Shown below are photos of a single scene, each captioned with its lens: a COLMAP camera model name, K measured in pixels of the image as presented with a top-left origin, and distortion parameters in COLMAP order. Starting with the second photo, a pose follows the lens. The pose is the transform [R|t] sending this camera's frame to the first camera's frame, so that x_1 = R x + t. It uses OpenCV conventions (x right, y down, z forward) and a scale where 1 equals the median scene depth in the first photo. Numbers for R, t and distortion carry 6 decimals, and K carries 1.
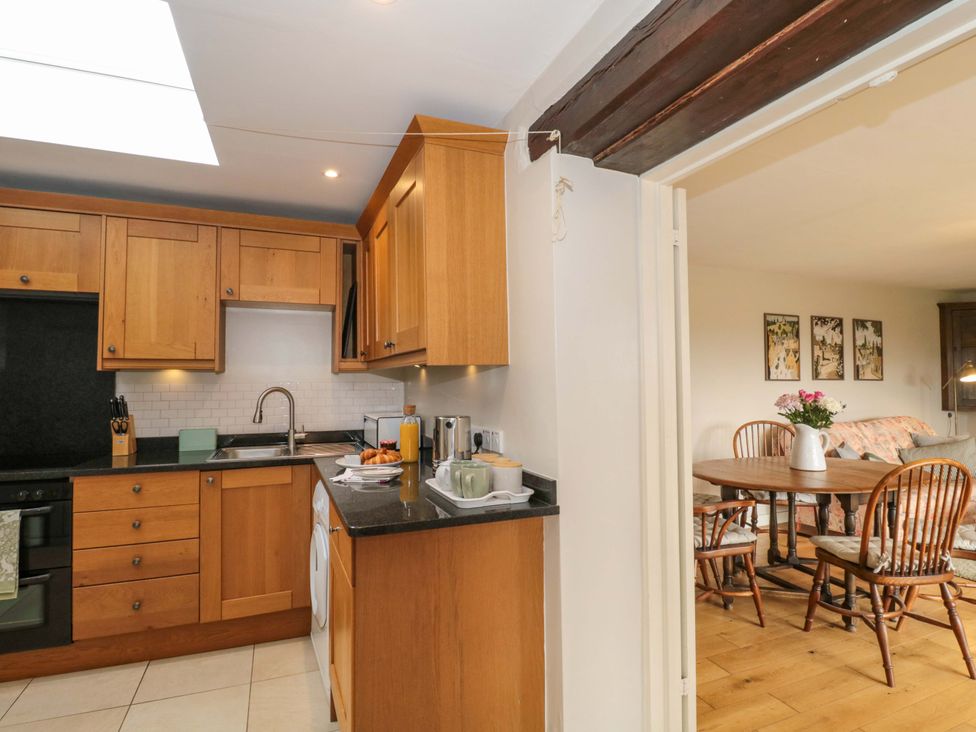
lens RADIAL K [[510.2, 0, 487.5], [0, 510.2, 361.9], [0, 0, 1]] dist [0.004204, -0.015239]
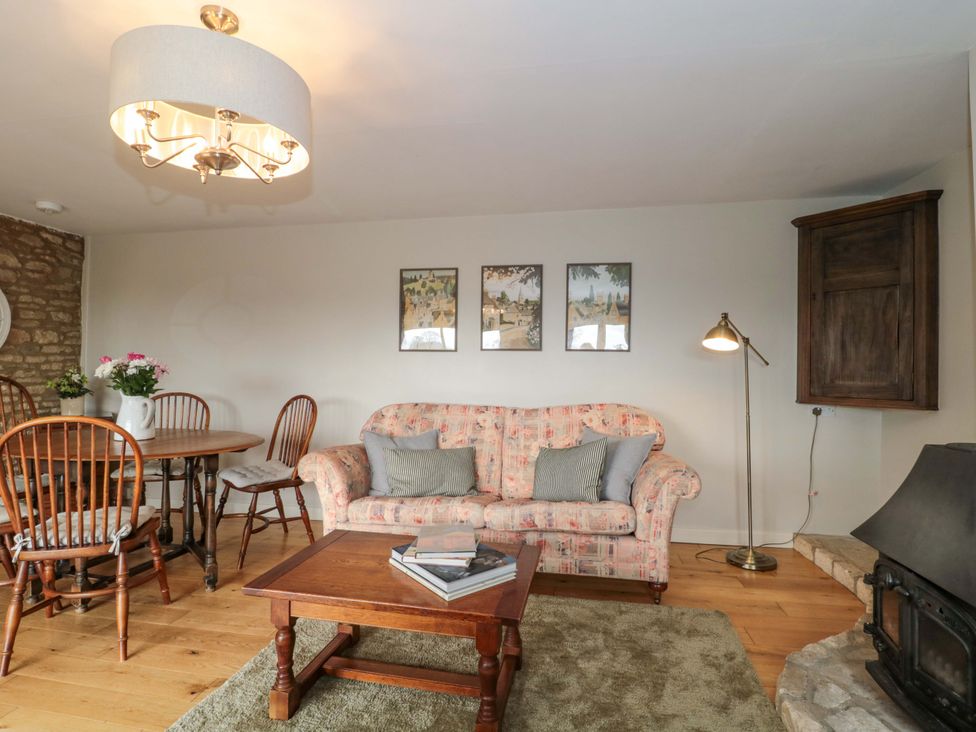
lens RADIAL K [[510.2, 0, 487.5], [0, 510.2, 361.9], [0, 0, 1]] dist [0.004204, -0.015239]
pose [[0.841032, 0.009691, -0.540898, 1.083706], [0.016526, 0.998913, 0.043594, 0.019777], [0.540732, -0.045603, 0.839958, 0.370622]]
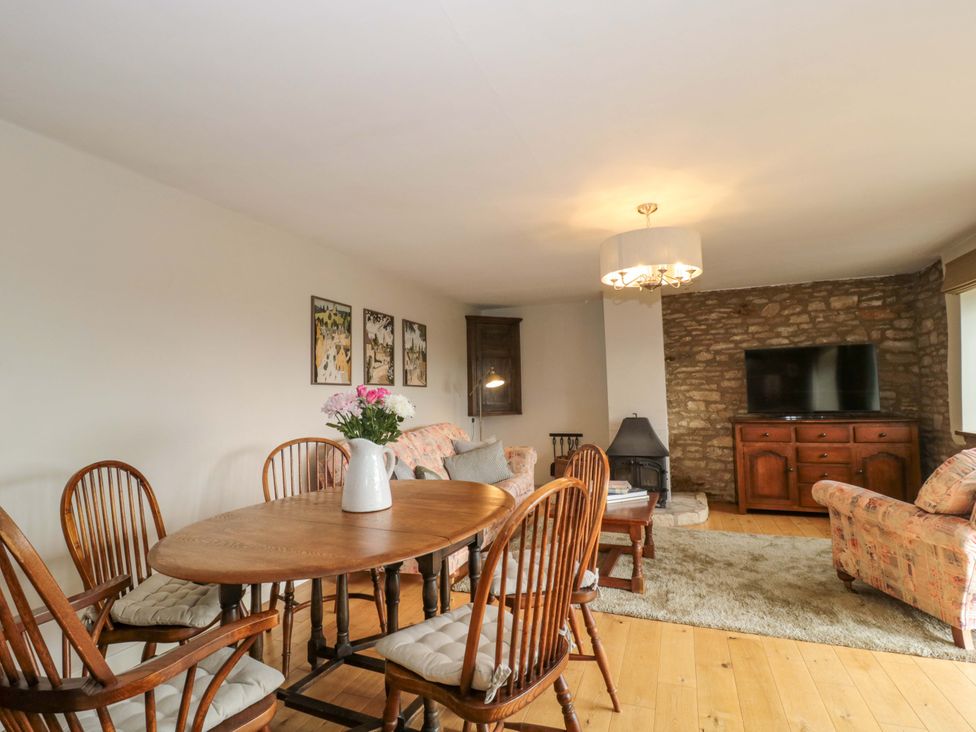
lens RADIAL K [[510.2, 0, 487.5], [0, 510.2, 361.9], [0, 0, 1]] dist [0.004204, -0.015239]
pose [[0.678759, 0.035735, 0.733491, 0.162848], [-0.005399, 0.999031, -0.043675, 0.034141], [-0.734341, 0.025685, 0.678295, 0.288583]]
